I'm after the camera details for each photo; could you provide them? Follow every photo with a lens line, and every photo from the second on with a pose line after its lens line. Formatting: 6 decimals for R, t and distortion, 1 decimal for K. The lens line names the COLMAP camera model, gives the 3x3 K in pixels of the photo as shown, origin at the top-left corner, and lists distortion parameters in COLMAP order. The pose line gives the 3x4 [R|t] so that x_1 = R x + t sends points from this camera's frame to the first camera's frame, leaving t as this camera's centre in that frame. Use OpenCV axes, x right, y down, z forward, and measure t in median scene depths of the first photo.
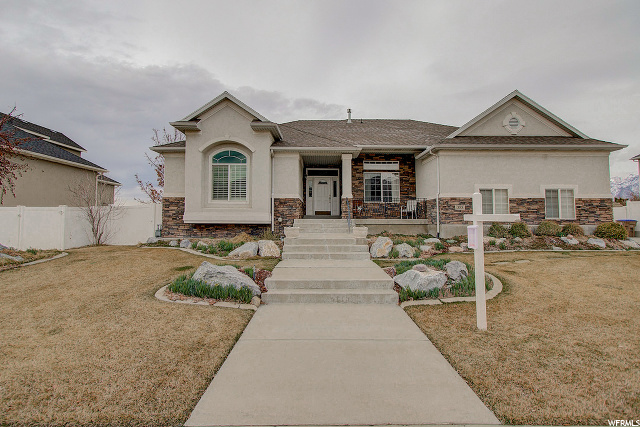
lens RADIAL K [[306.9, 0, 321.5], [0, 306.9, 194.6], [0, 0, 1]] dist [0.004148, 0.000438]
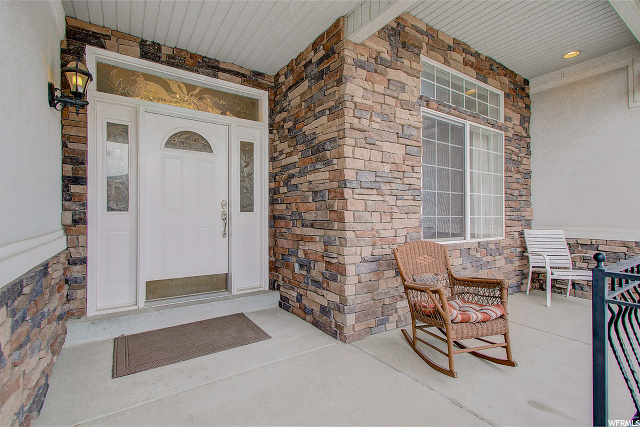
lens RADIAL K [[298.5, 0, 334.0], [0, 298.5, 213.4], [0, 0, 1]] dist [0.023334, 0.000134]
pose [[0.818829, 0.001809, 0.574034, -0.045100], [-0.044846, 0.997140, 0.060828, -0.009778], [-0.572283, -0.075551, 0.816569, 1.040378]]
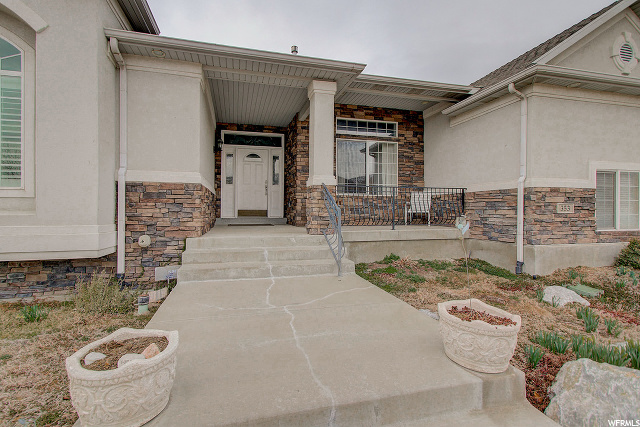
lens RADIAL K [[305.6, 0, 339.5], [0, 305.6, 197.4], [0, 0, 1]] dist [0.002393, 0.000508]
pose [[0.948916, 0.006004, 0.315472, -0.028895], [-0.017951, 0.999227, 0.034979, 0.012767], [-0.315018, -0.038855, 0.948290, 0.581123]]
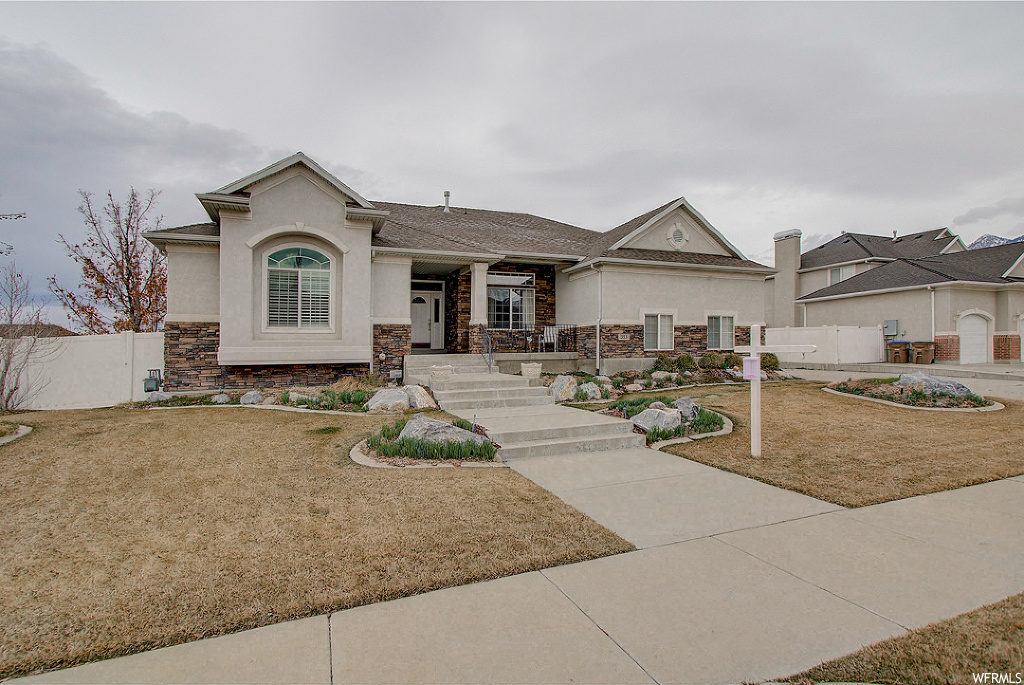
lens RADIAL K [[476.8, 0, 508.4], [0, 476.8, 332.9], [0, 0, 1]] dist [0.000994, 0.000384]
pose [[0.935356, -0.002190, 0.353702, -0.245563], [-0.010712, 0.999347, 0.034517, -0.007877], [-0.353546, -0.036075, 0.934721, -0.059587]]
